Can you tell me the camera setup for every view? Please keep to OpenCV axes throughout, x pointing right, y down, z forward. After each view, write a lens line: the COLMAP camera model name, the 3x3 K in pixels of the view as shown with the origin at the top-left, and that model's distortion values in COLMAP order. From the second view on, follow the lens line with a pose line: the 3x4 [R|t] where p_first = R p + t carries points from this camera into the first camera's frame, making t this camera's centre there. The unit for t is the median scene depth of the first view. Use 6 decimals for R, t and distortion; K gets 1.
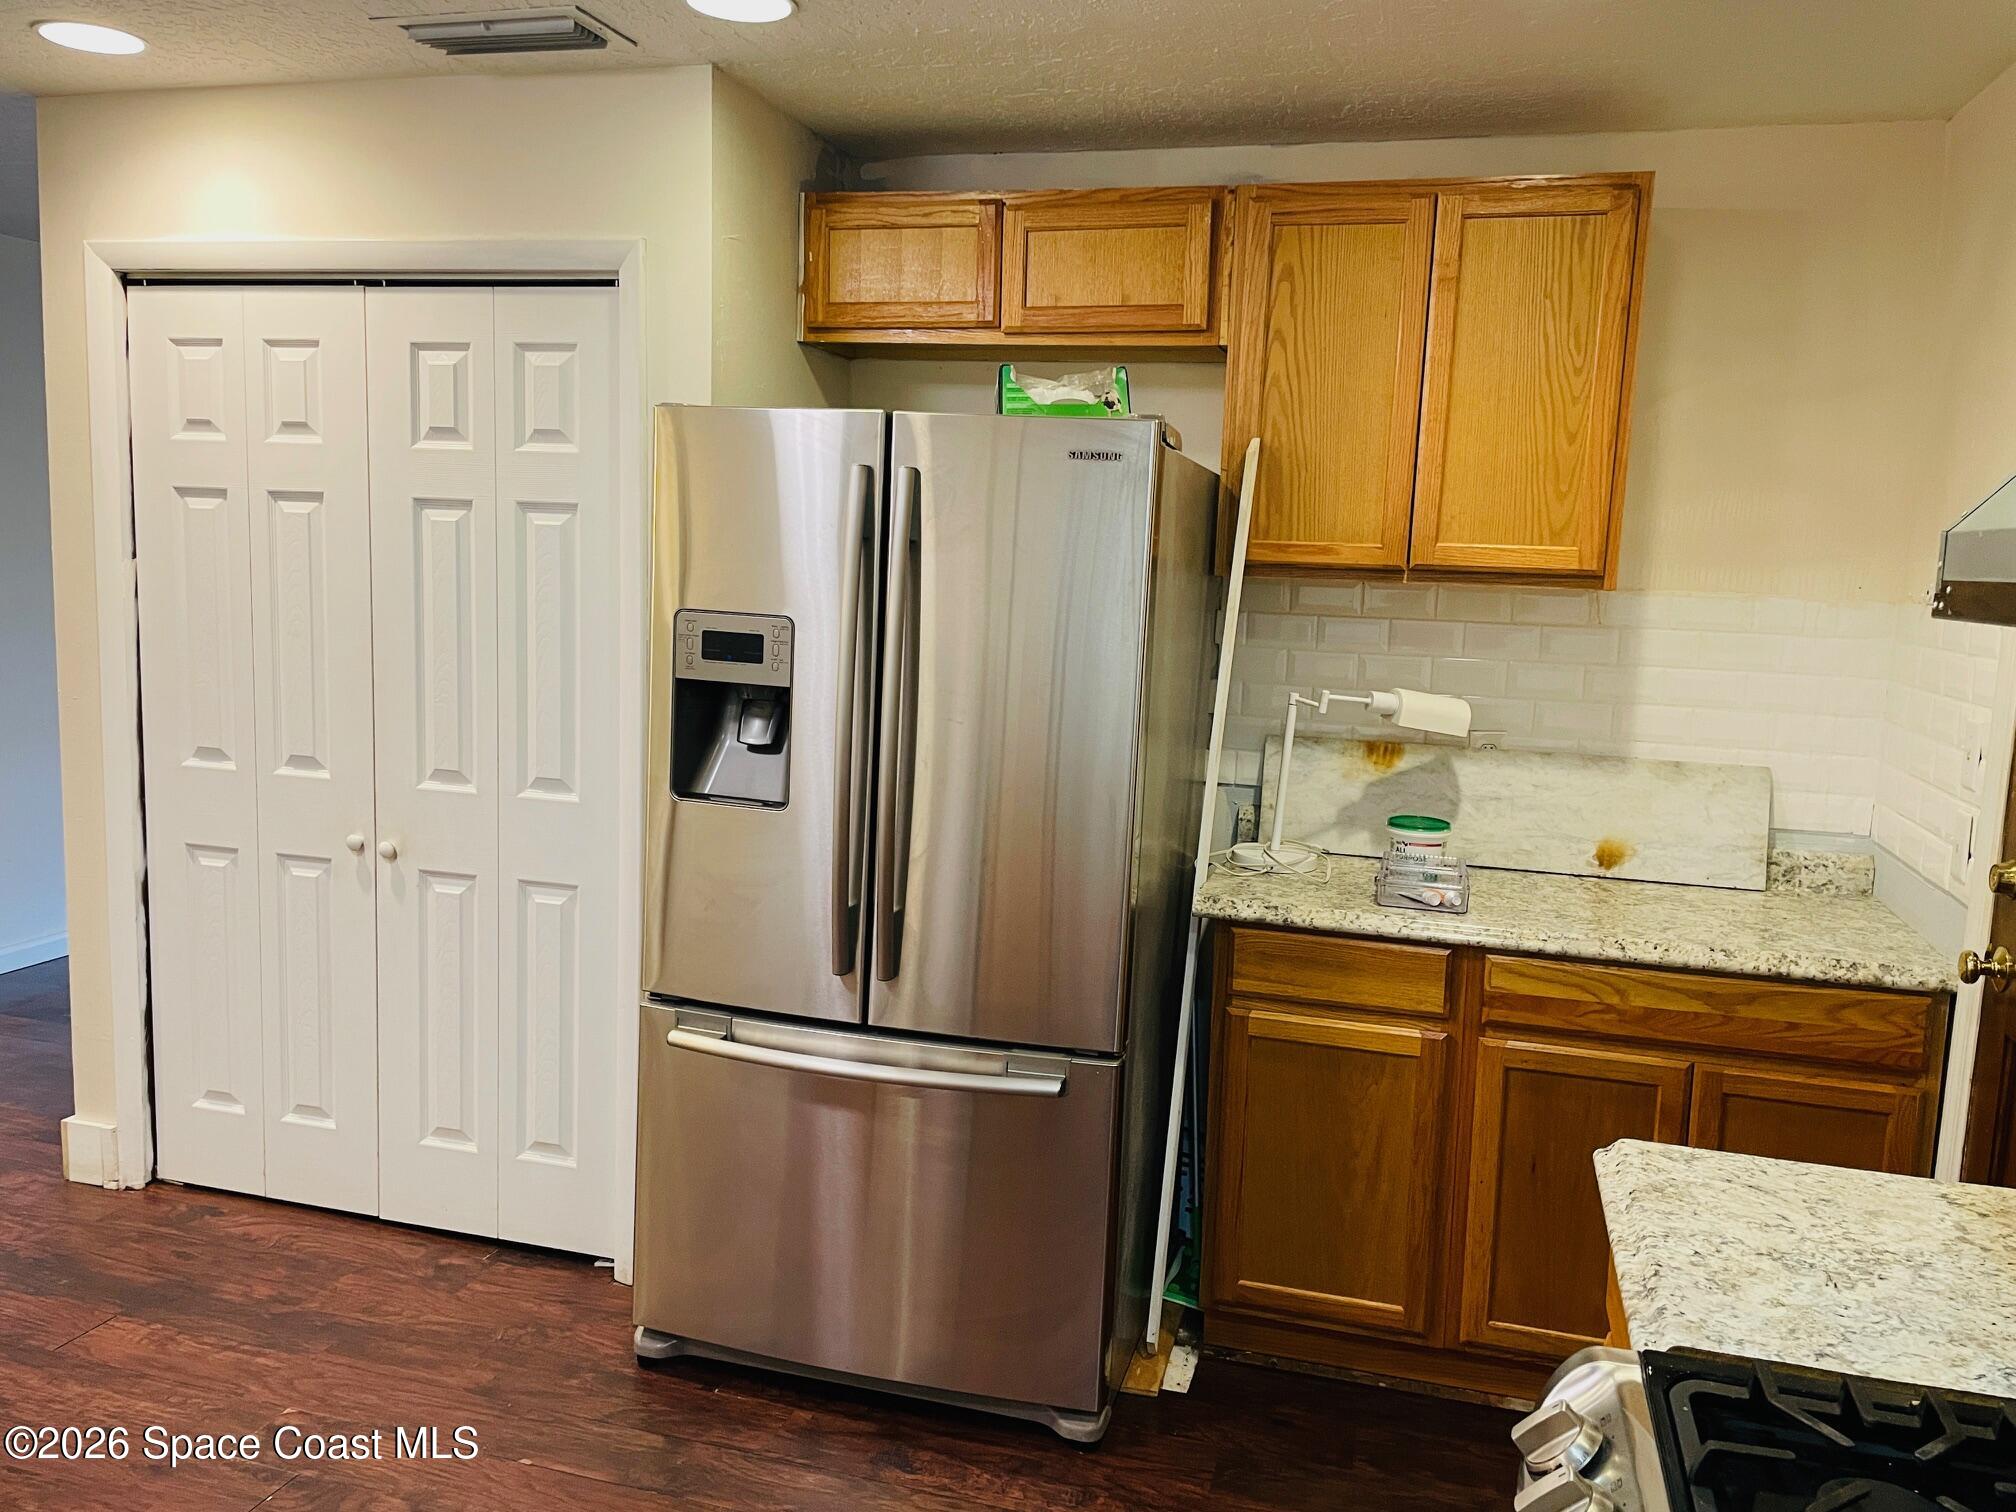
lens RADIAL K [[1500.8, 0, 1040.9], [0, 1500.8, 749.8], [0, 0, 1]] dist [0.070892, -0.093170]
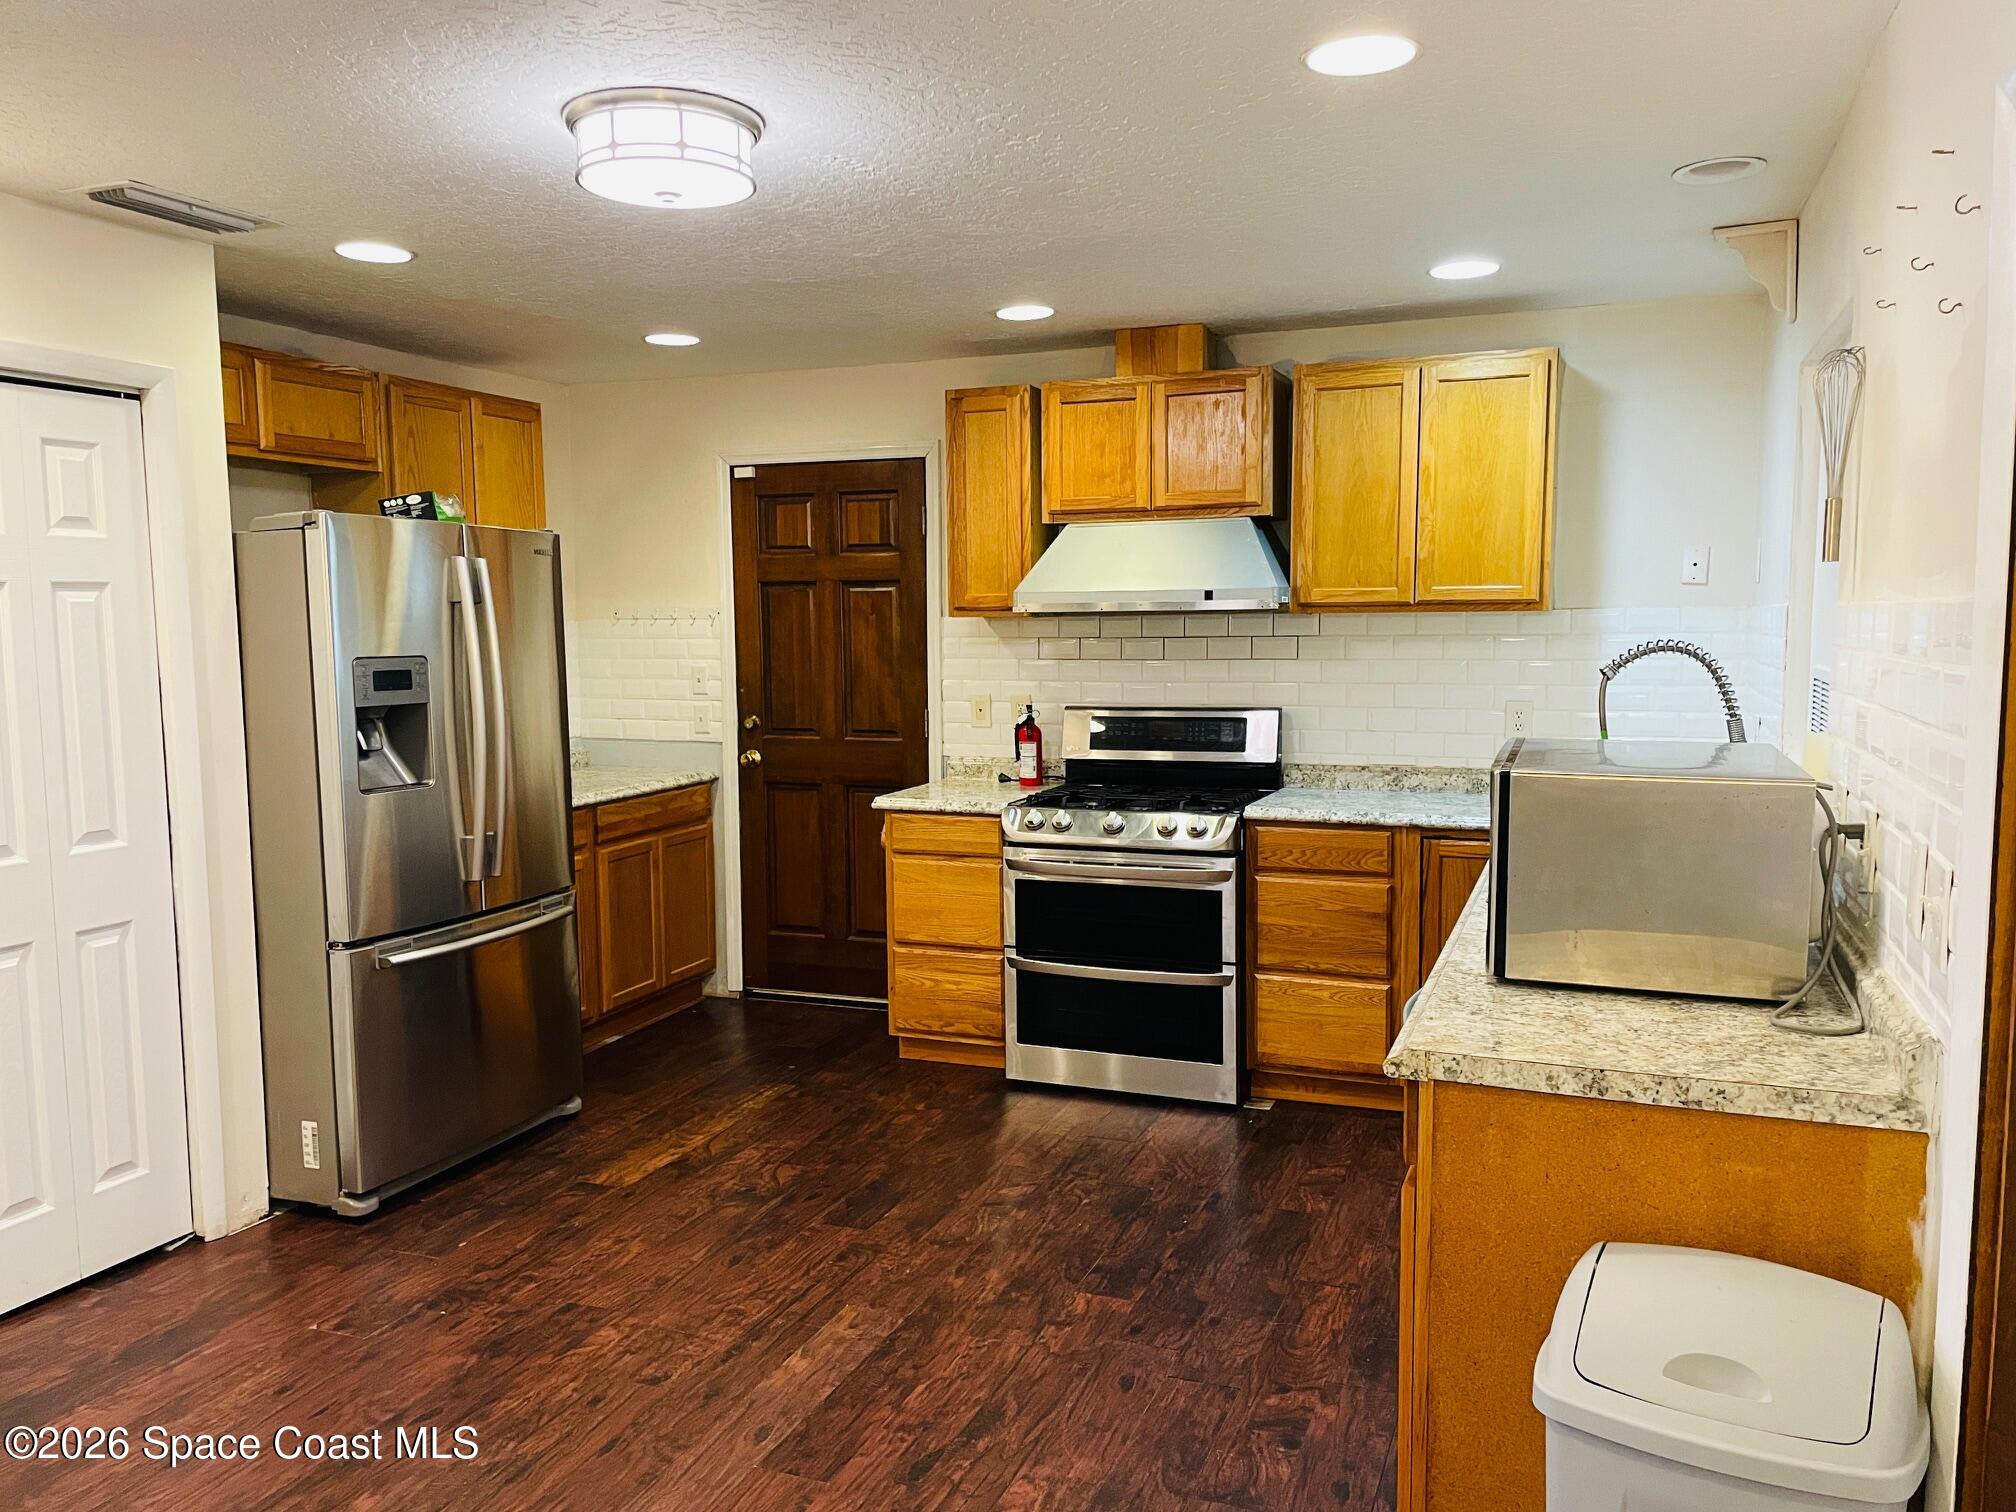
lens RADIAL K [[1500.8, 0, 1013.0], [0, 1500.8, 758.9], [0, 0, 1]] dist [0.070892, -0.093170]
pose [[0.110943, -0.137657, 0.984247, -1.445740], [0.139771, 0.982679, 0.121683, -0.080288], [-0.983949, 0.124069, 0.128262, 0.209890]]
